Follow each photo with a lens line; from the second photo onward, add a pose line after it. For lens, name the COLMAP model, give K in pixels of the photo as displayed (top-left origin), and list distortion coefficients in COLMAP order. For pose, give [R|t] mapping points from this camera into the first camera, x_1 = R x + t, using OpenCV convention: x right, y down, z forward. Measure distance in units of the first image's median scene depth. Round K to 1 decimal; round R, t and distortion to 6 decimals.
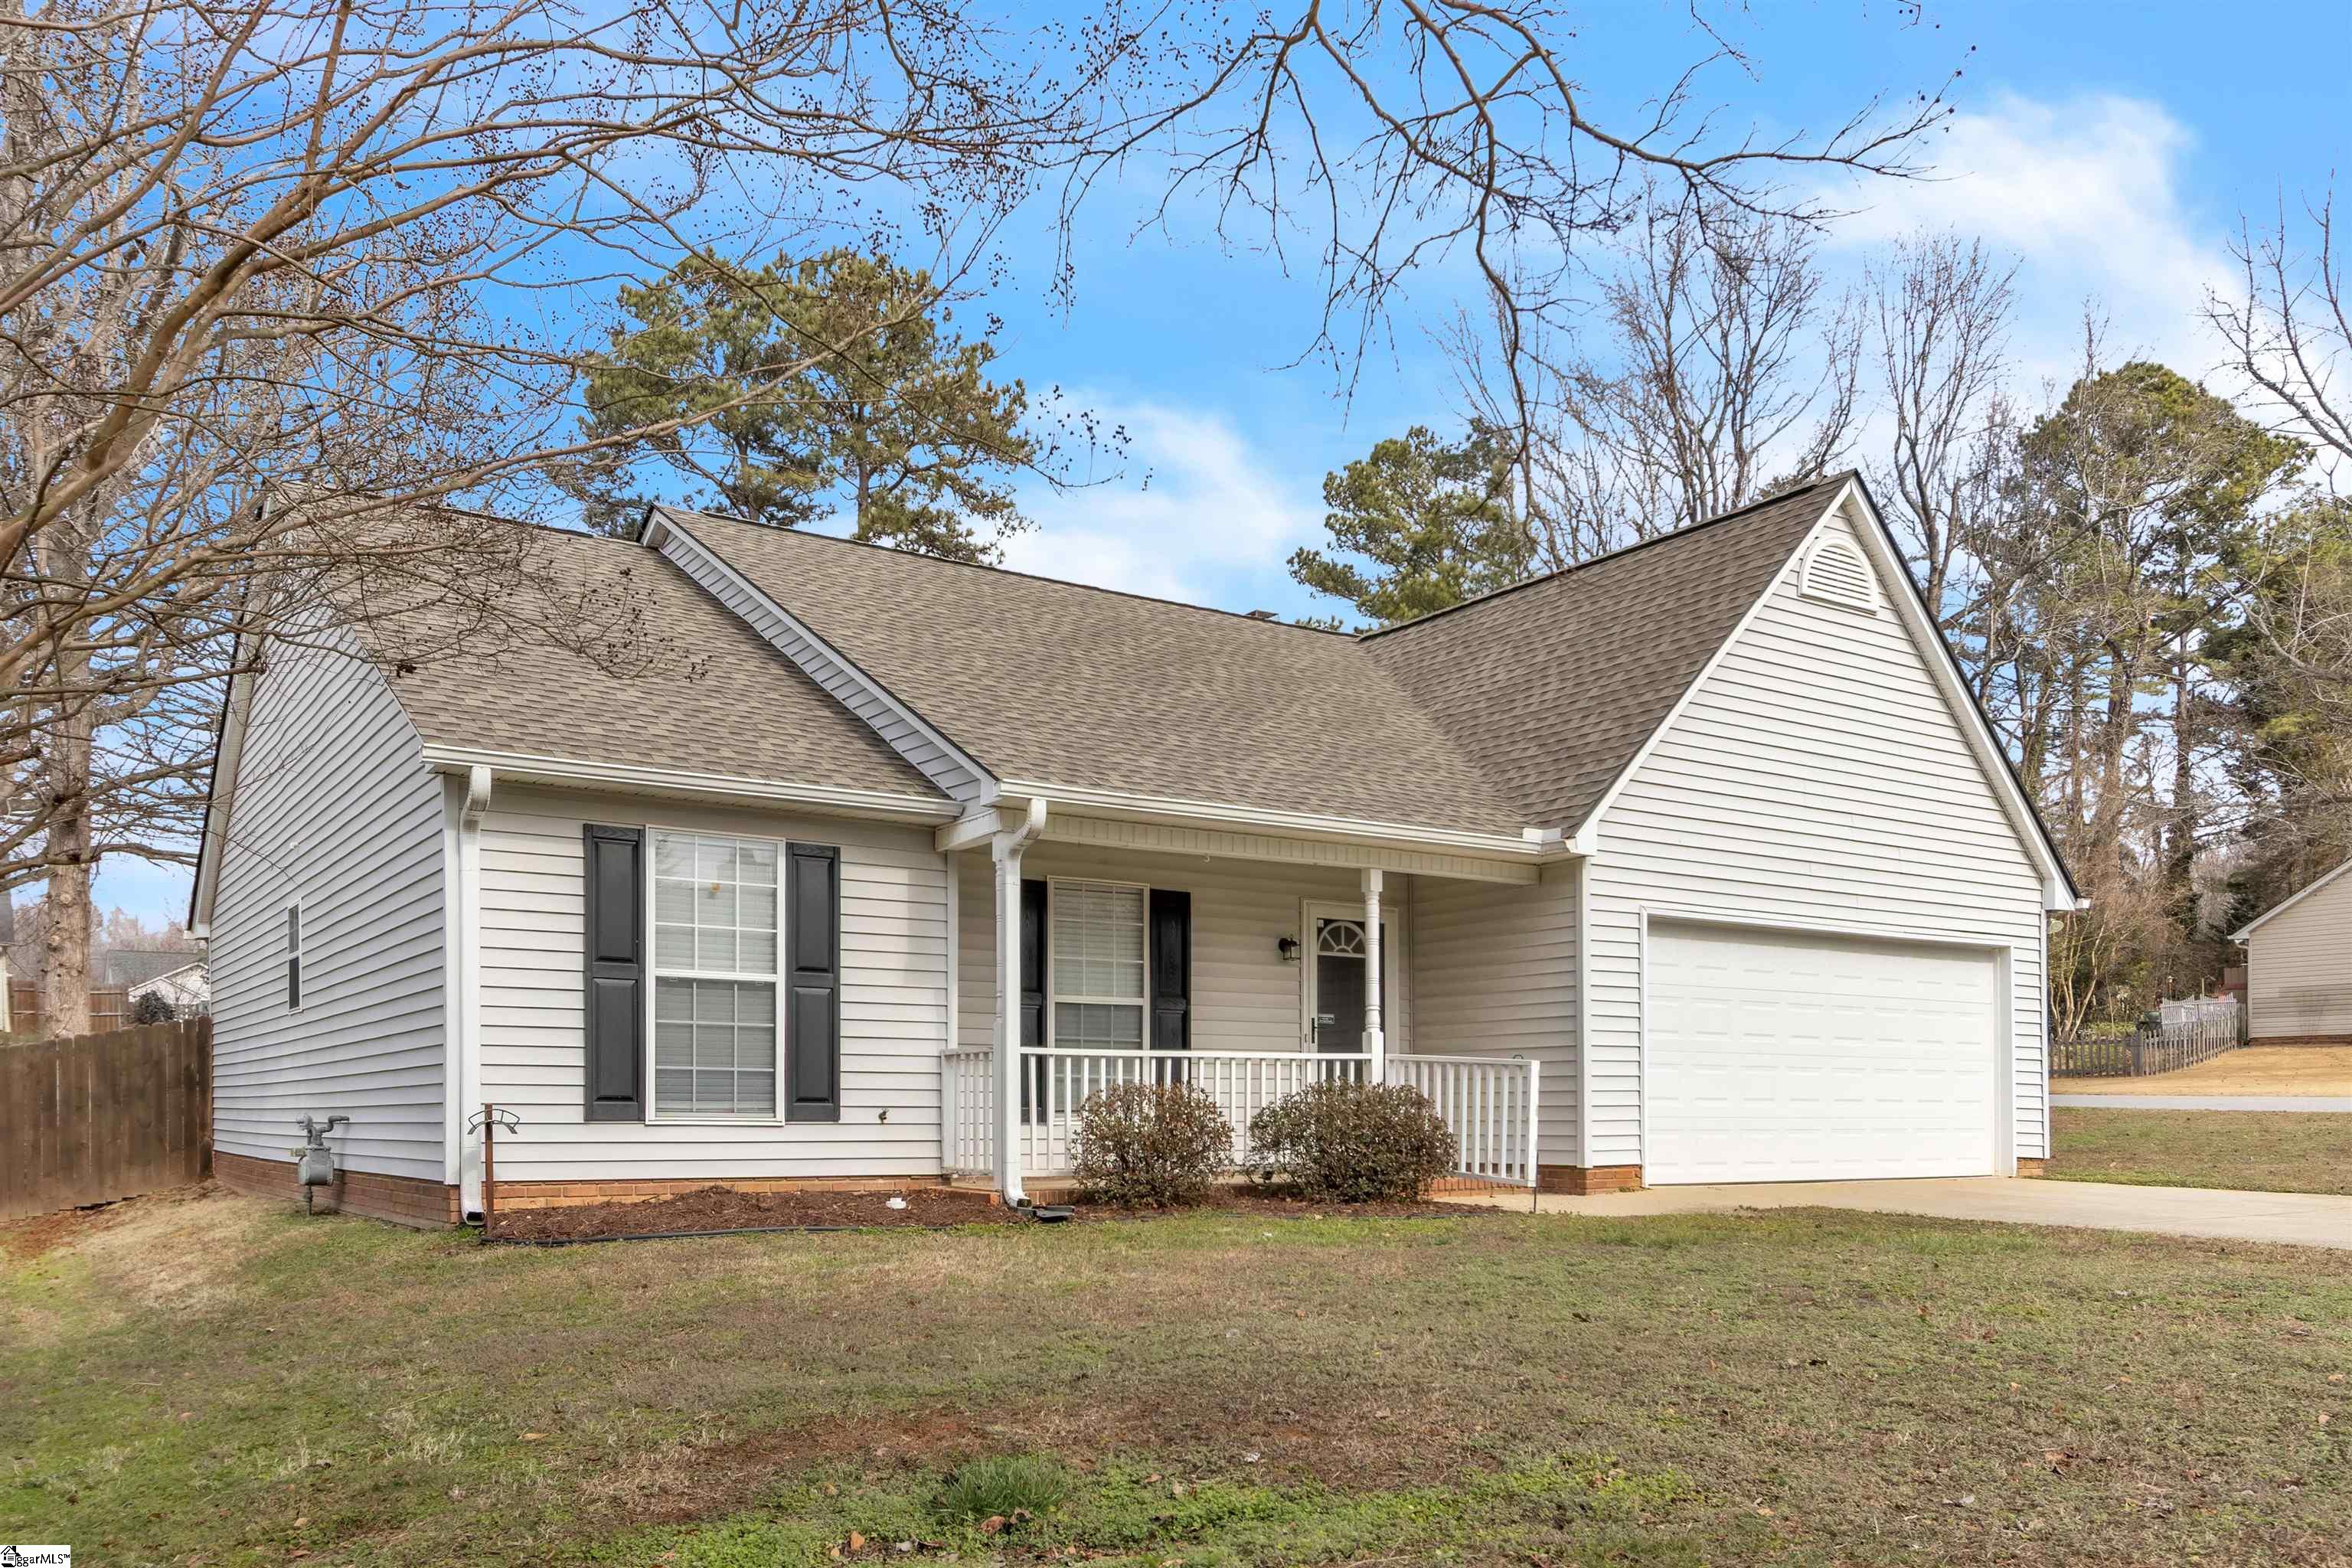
lens RADIAL K [[1806.4, 0, 1176.0], [0, 1806.4, 784.0], [0, 0, 1]] dist [0.011035, 0.001337]
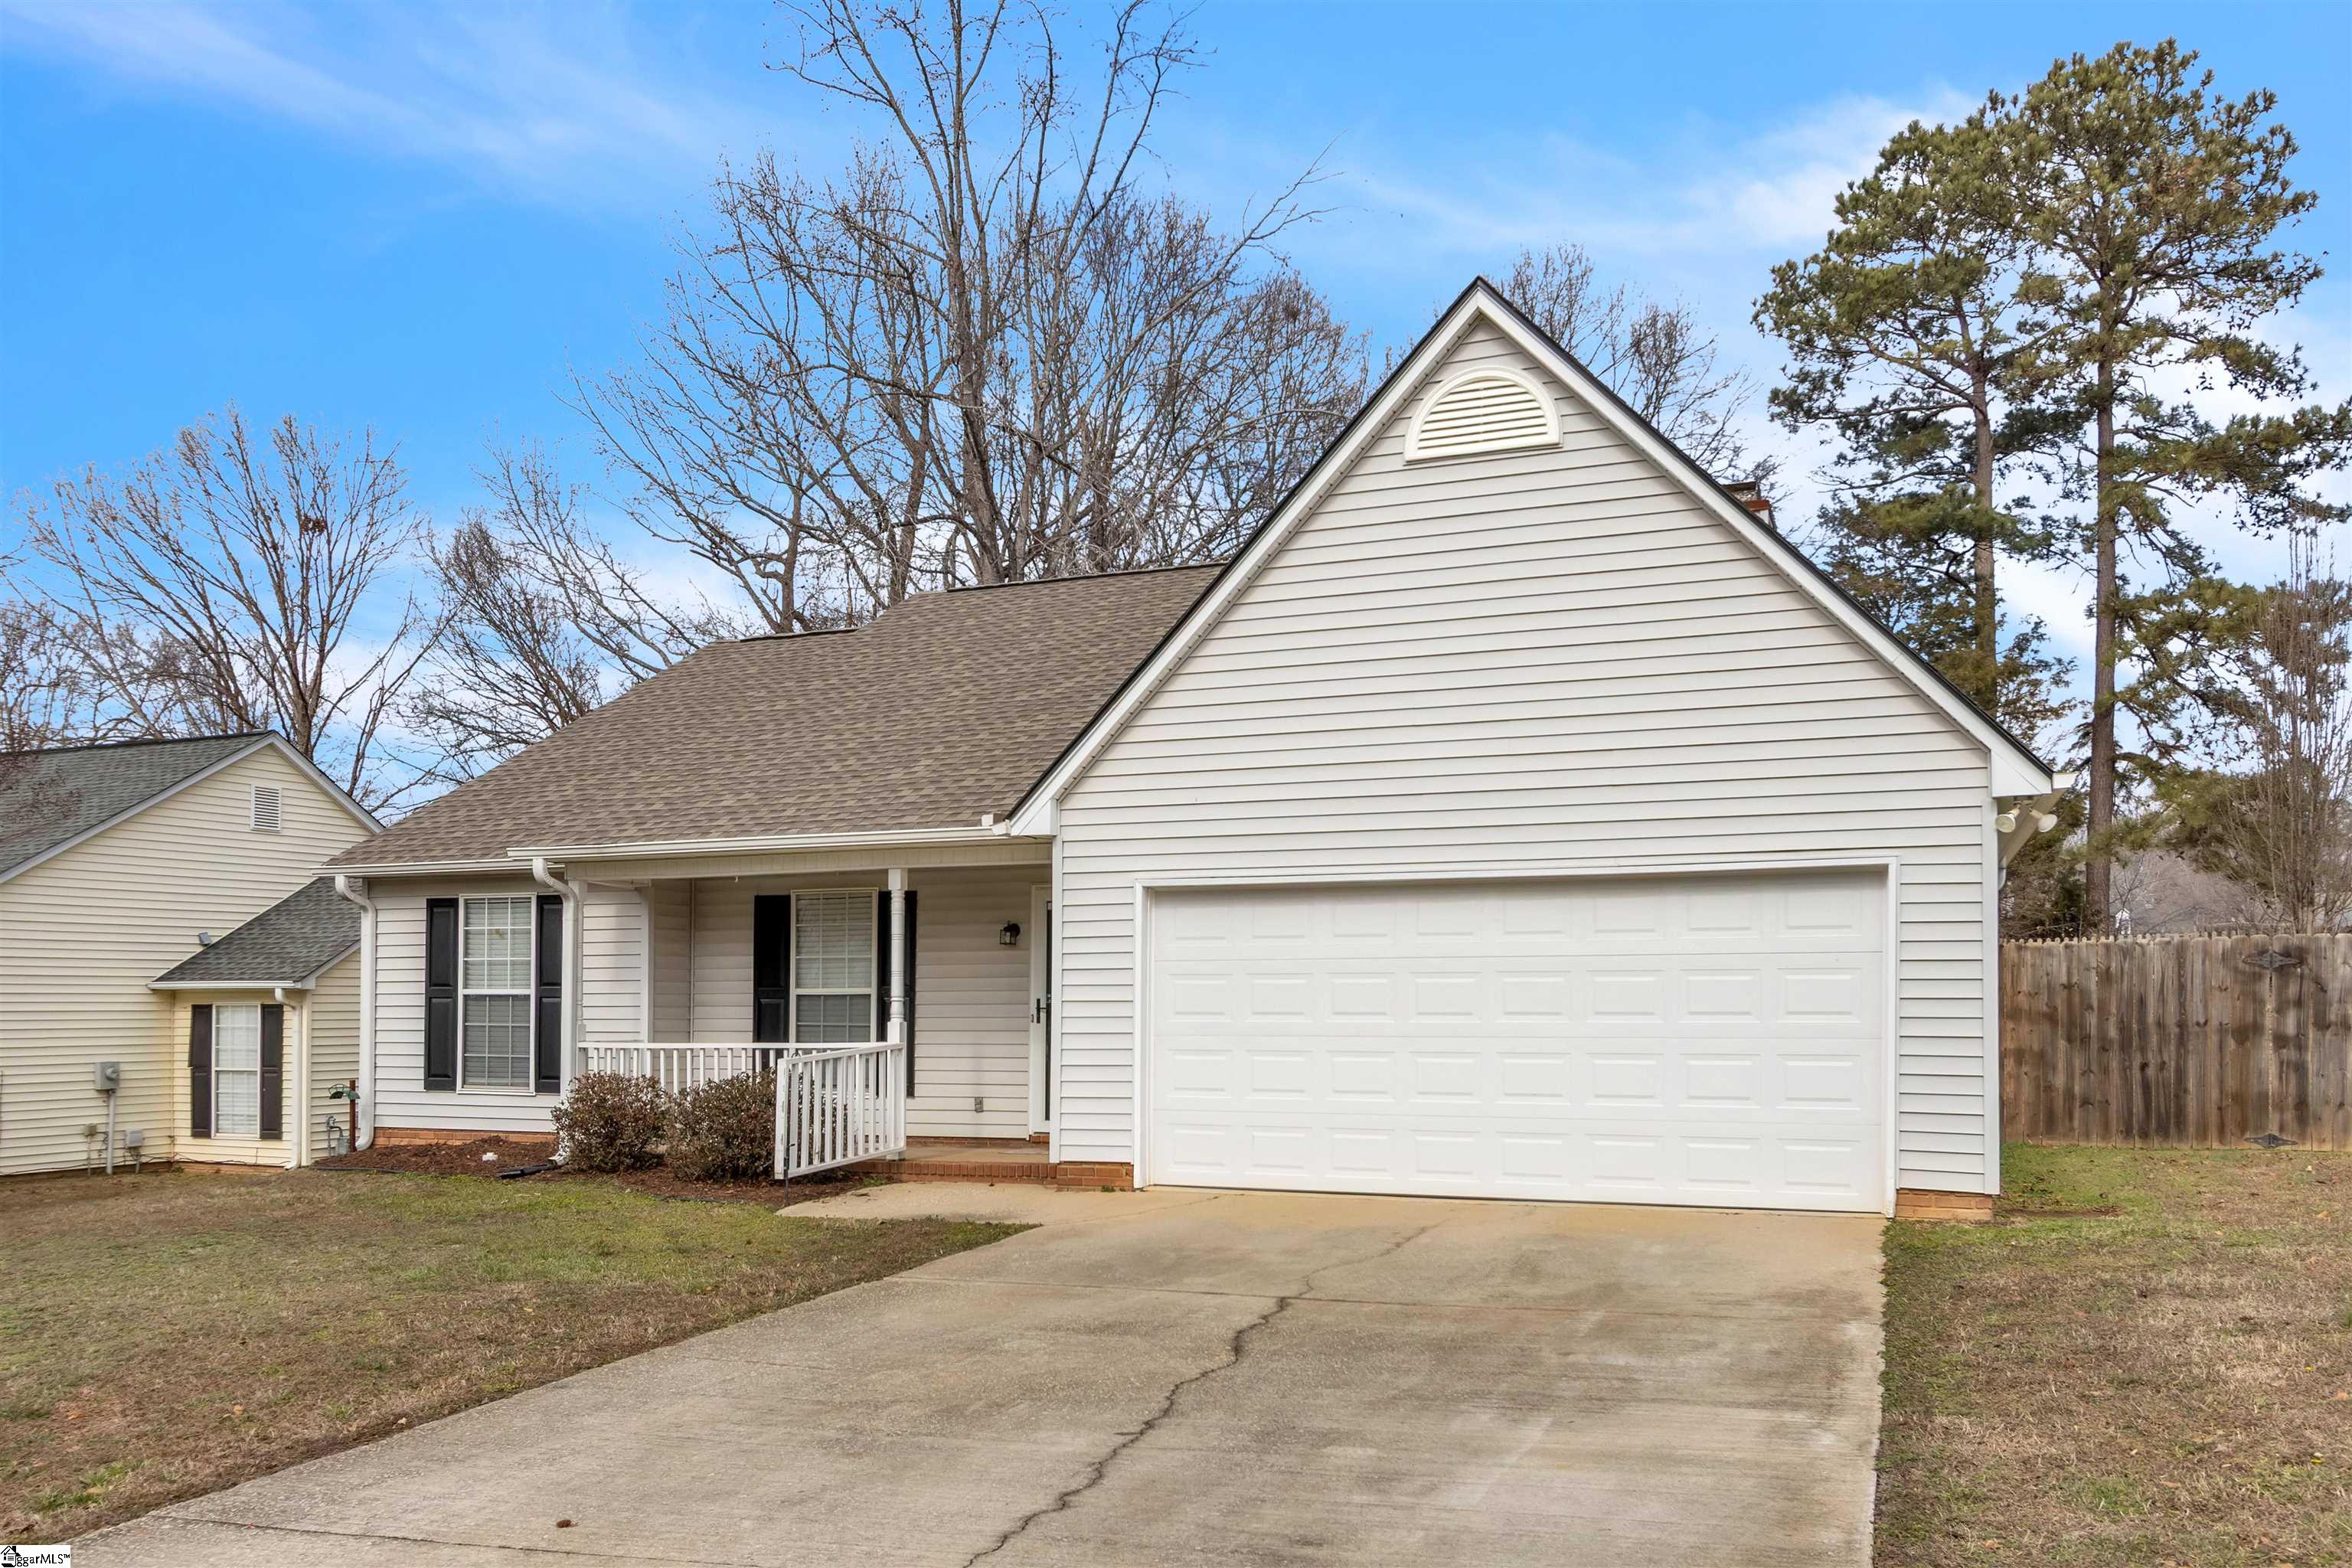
lens RADIAL K [[1793.5, 0, 1180.7], [0, 1793.5, 620.2], [0, 0, 1]] dist [0.002146, 0.000314]
pose [[0.556384, -0.177330, -0.811782, 1.109727], [0.150709, 0.982295, -0.111283, 0.046535], [0.817143, -0.060427, 0.573259, 0.537868]]
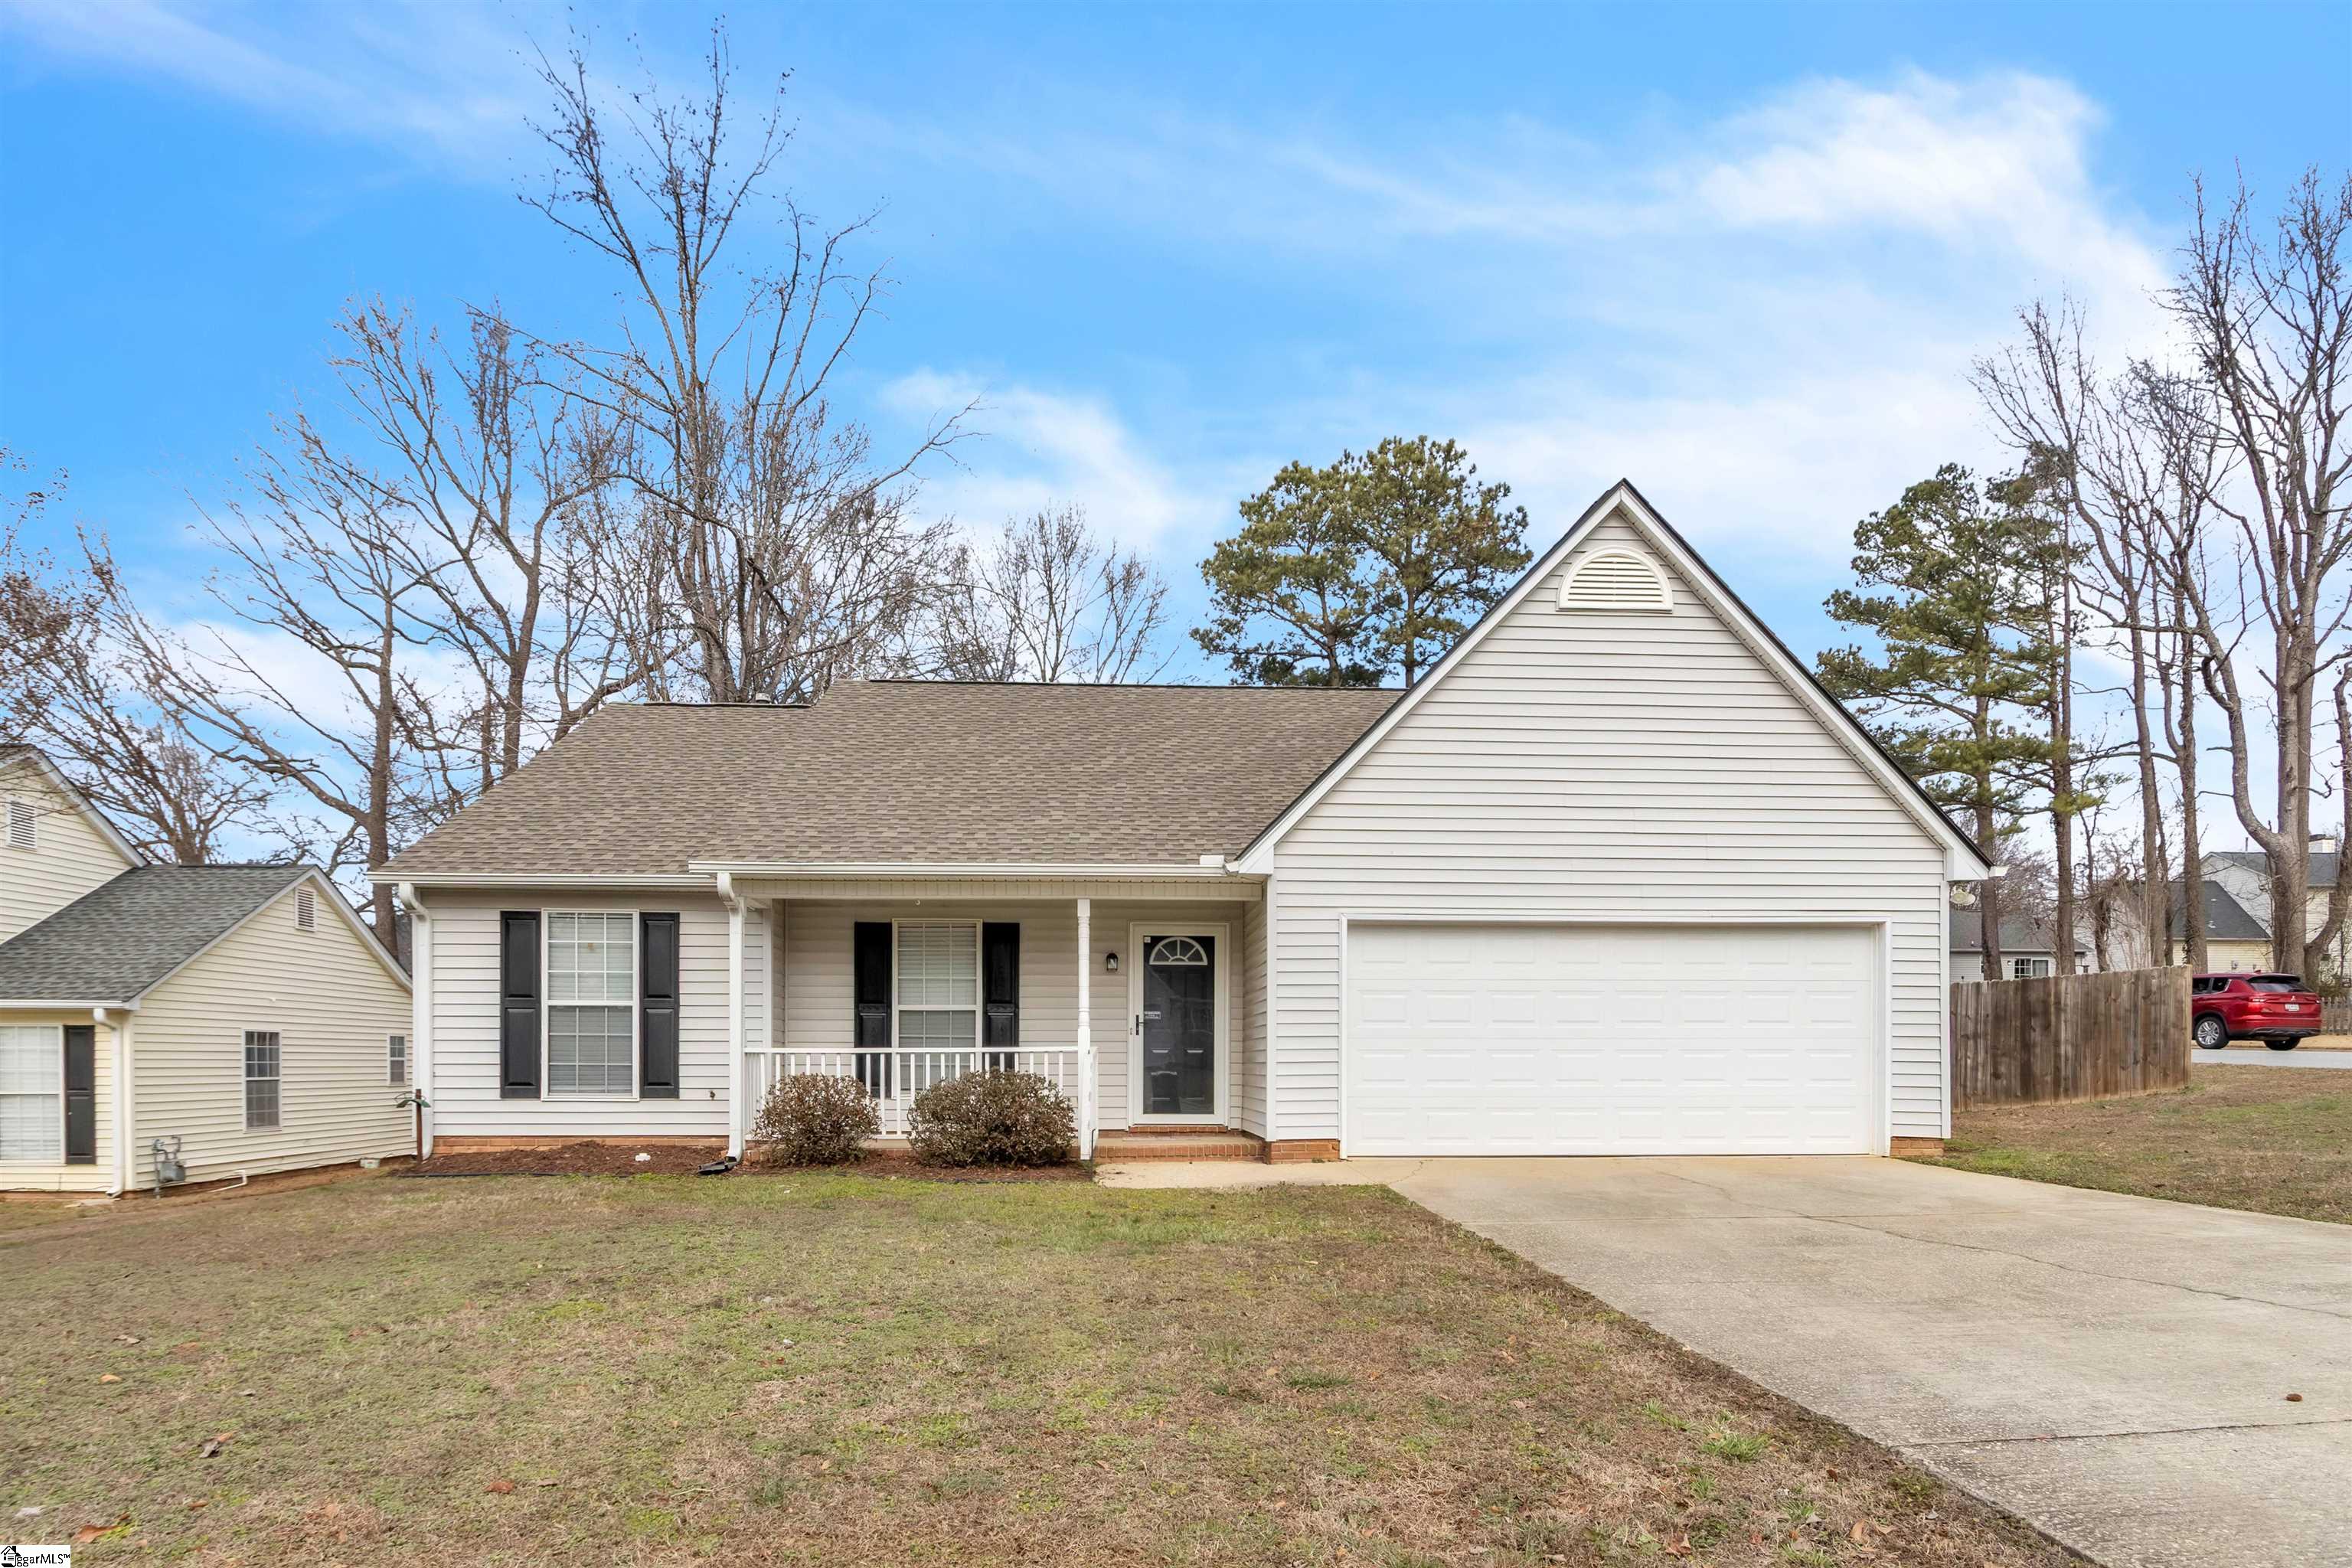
lens RADIAL K [[1305.5, 0, 1176.1], [0, 1305.5, 839.3], [0, 0, 1]] dist [0.000195, -0.001045]
pose [[0.860836, -0.087893, -0.501235, 0.626800], [0.092531, 0.995587, -0.015663, 0.026334], [0.500399, -0.032897, 0.865169, 0.251658]]
